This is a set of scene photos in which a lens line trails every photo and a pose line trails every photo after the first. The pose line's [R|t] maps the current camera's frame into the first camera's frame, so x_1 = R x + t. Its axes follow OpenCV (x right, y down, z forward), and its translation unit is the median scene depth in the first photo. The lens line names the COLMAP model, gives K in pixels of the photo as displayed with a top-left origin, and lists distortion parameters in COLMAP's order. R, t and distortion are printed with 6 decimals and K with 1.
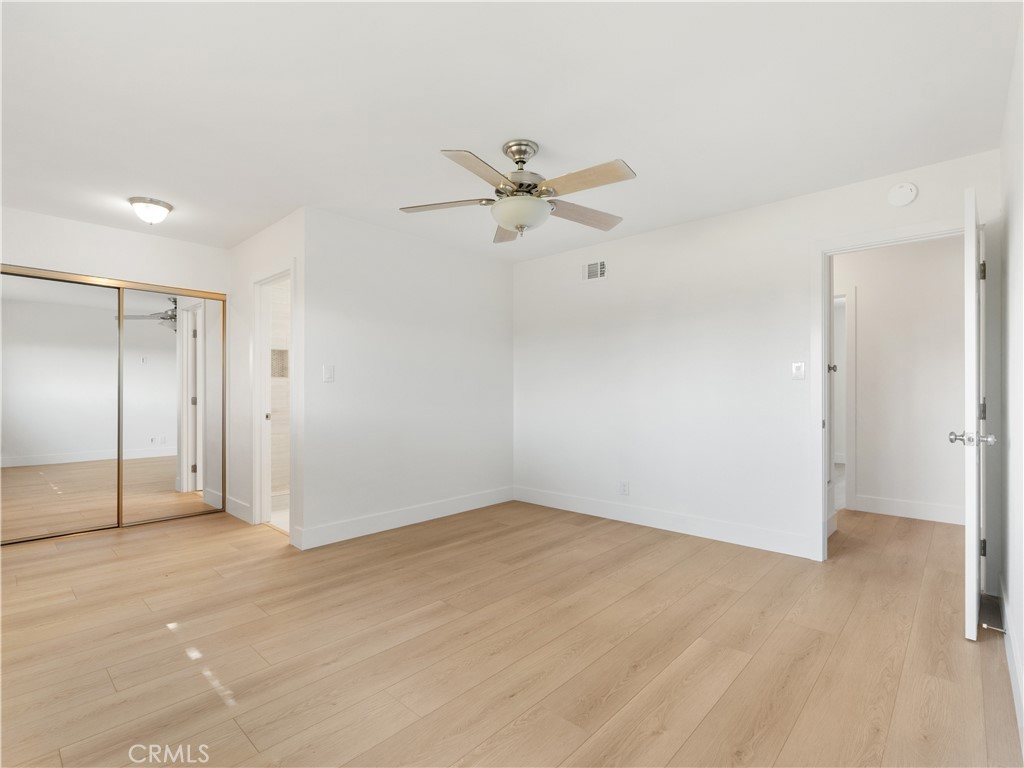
lens RADIAL K [[493.5, 0, 514.6], [0, 493.5, 388.3], [0, 0, 1]] dist [-0.001361, -0.000435]
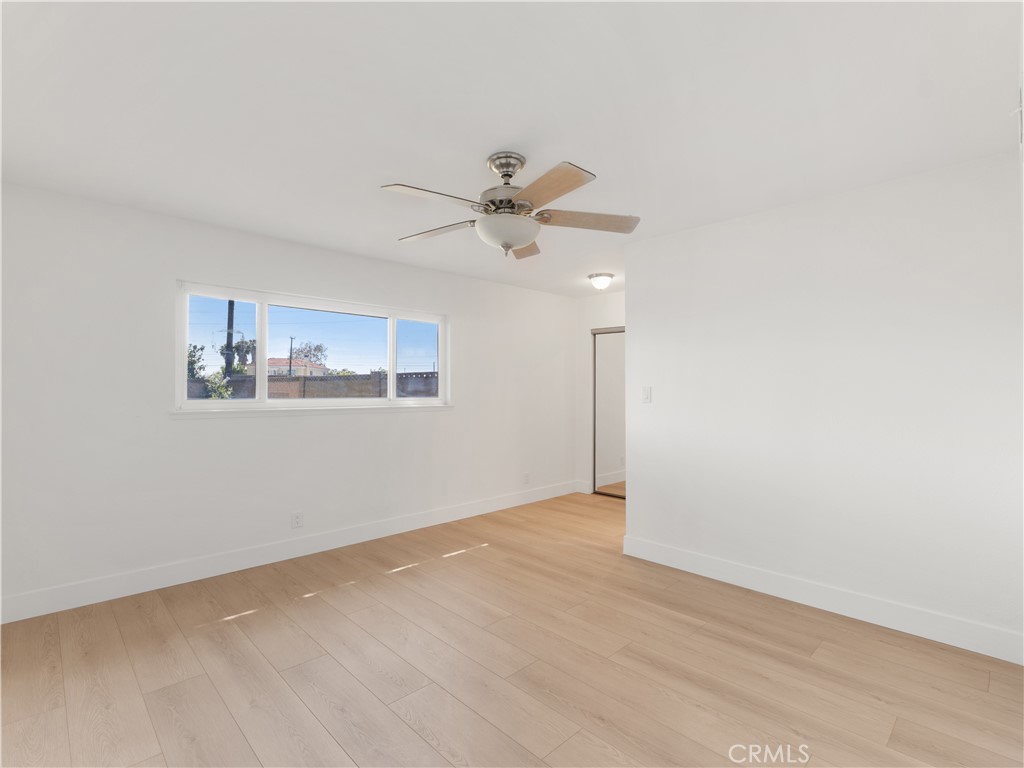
lens RADIAL K [[493.5, 0, 514.6], [0, 493.5, 388.3], [0, 0, 1]] dist [-0.001361, -0.000435]
pose [[-0.058903, -0.001072, -0.998263, 0.735190], [0.004751, 0.999988, -0.001354, -0.050880], [0.998252, -0.004823, -0.058897, 0.849138]]
